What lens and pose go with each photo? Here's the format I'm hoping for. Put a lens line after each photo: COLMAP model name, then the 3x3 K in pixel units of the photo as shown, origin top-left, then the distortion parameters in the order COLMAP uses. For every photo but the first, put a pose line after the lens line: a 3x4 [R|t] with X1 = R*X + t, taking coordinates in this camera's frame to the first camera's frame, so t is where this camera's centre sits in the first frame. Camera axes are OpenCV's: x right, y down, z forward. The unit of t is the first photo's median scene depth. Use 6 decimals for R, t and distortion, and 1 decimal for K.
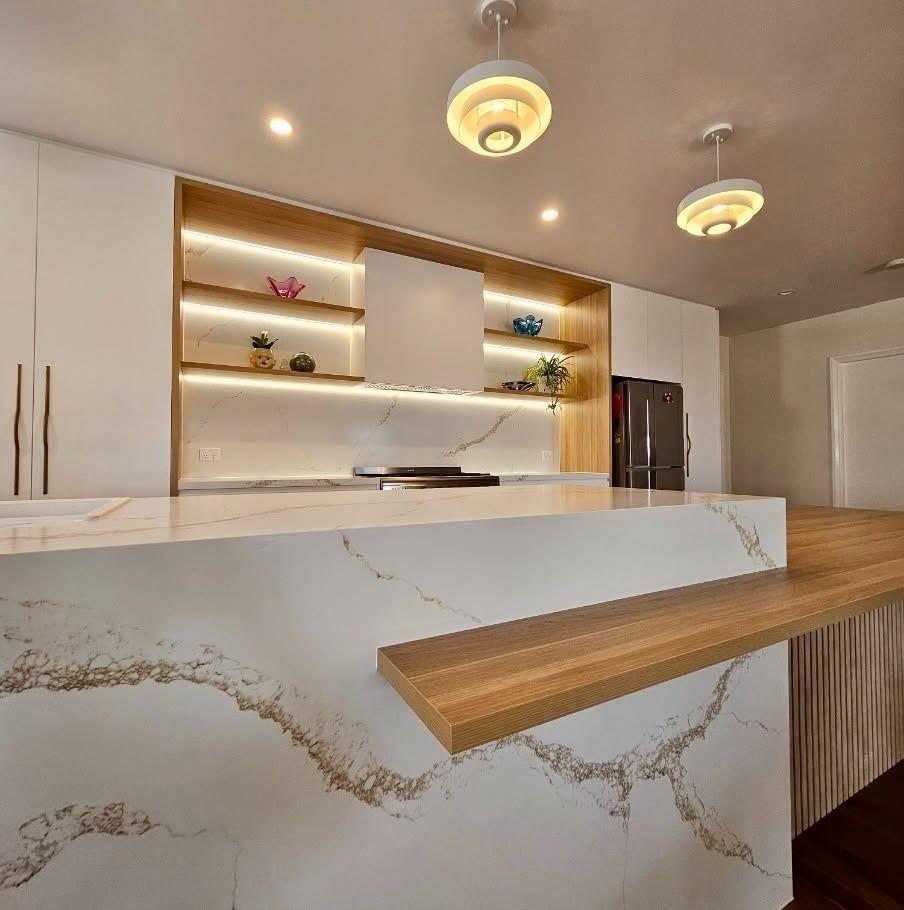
lens RADIAL K [[472.3, 0, 455.3], [0, 472.3, 445.0], [0, 0, 1]] dist [-0.004739, 0.000486]
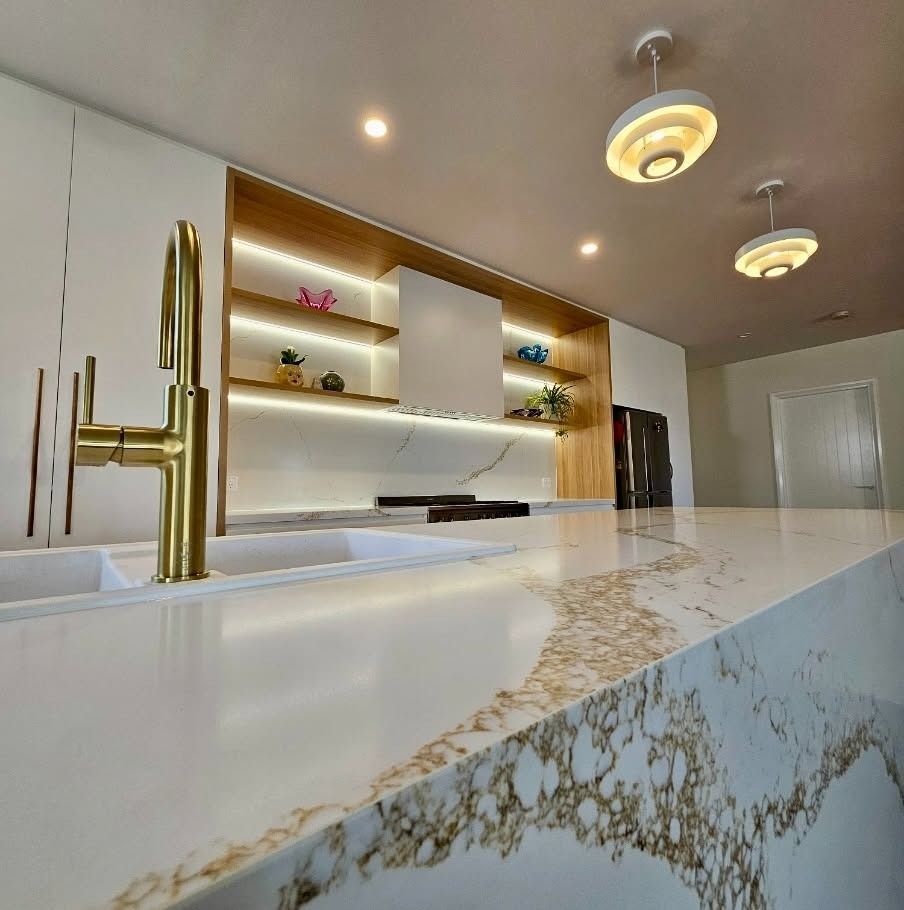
lens RADIAL K [[472.3, 0, 454.9], [0, 472.3, 445.7], [0, 0, 1]] dist [-0.004739, 0.000486]
pose [[0.979703, 0.003943, 0.200415, -0.260469], [0.009353, 0.997818, -0.065351, 0.009755], [-0.200236, 0.065899, 0.977529, 0.062388]]
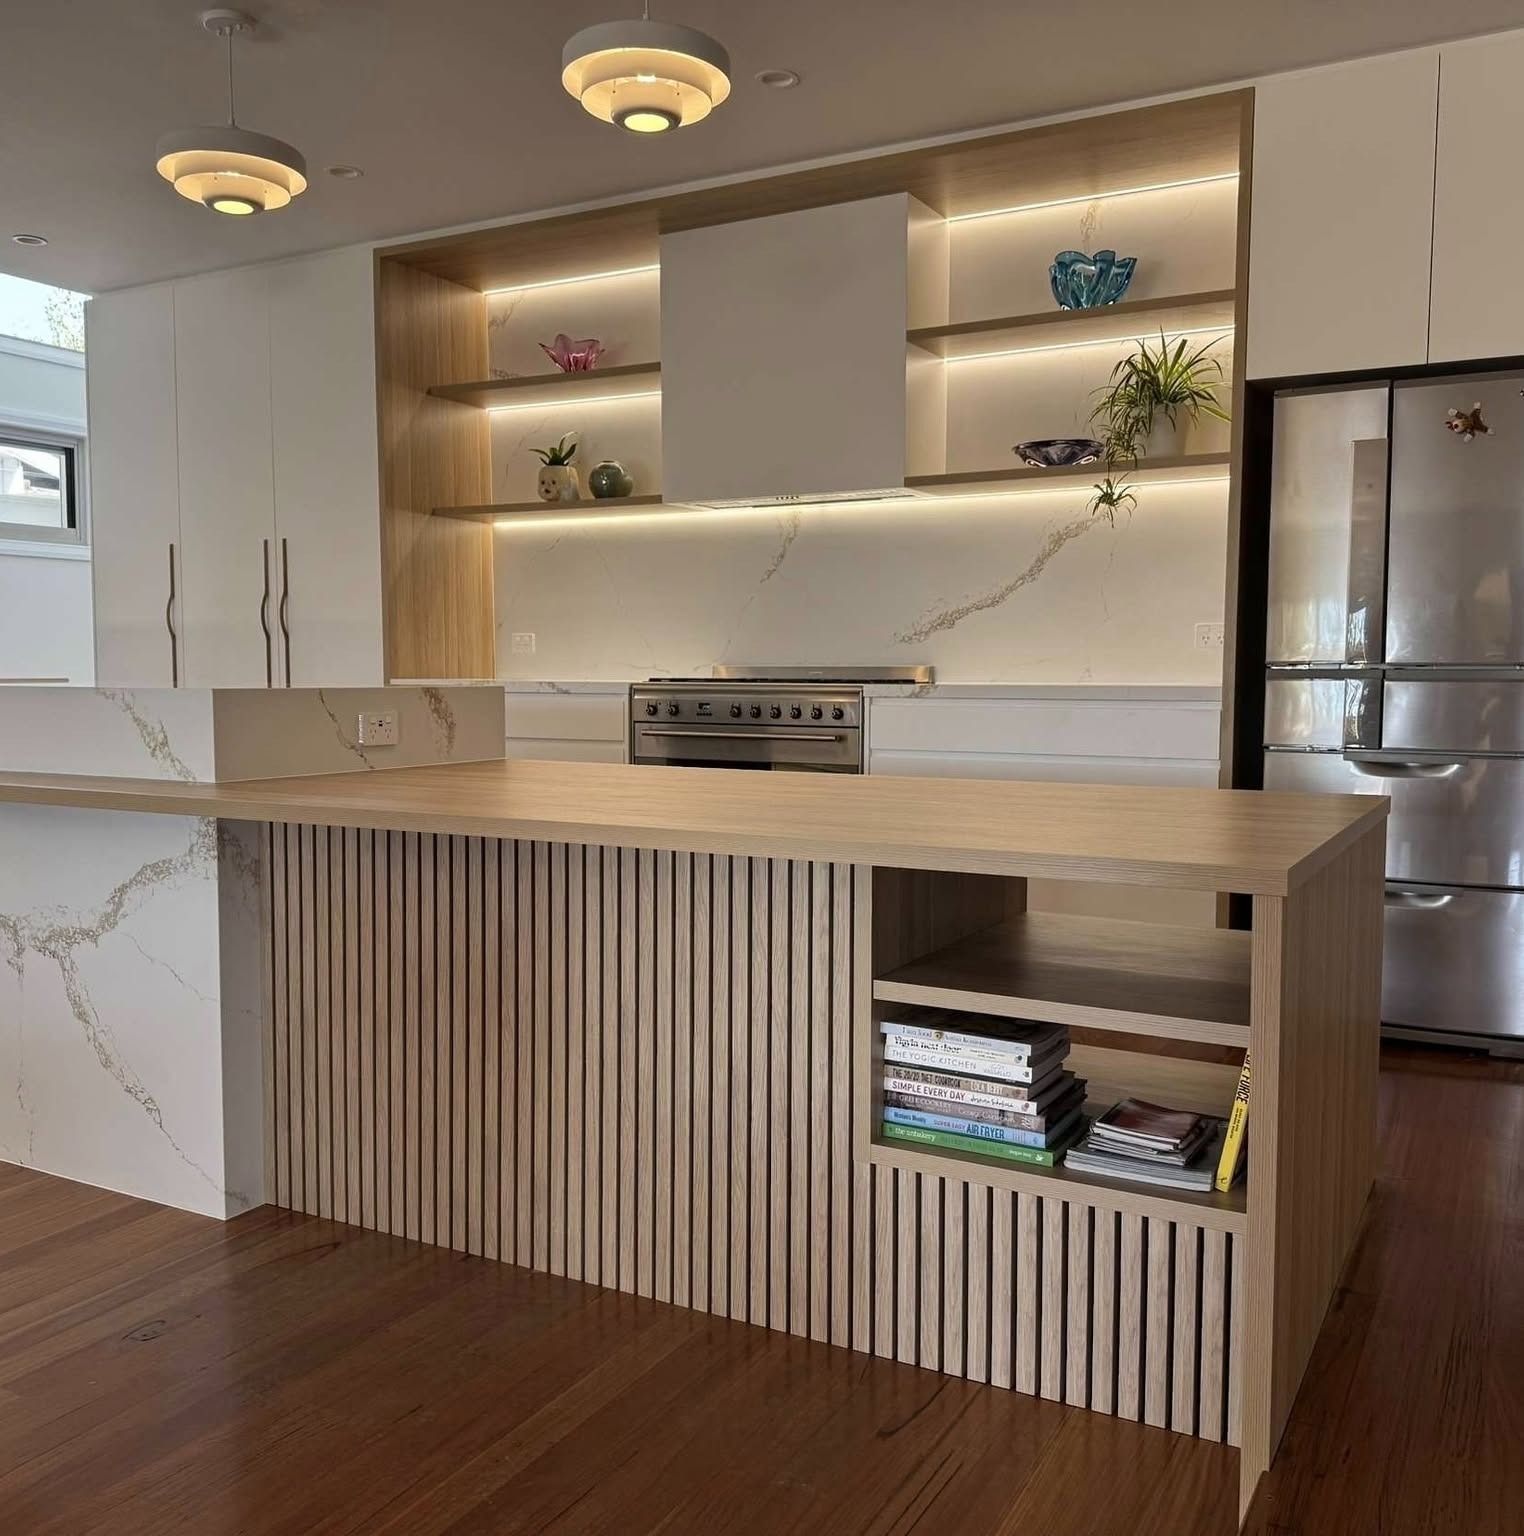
lens RADIAL K [[1426.3, 0, 759.6], [0, 1426.3, 777.3], [0, 0, 1]] dist [0.034393, 0.000000]
pose [[0.530300, 0.065374, -0.845286, 1.187036], [0.024862, 0.995395, 0.092581, 0.025900], [0.847446, -0.070112, 0.526232, 0.219005]]
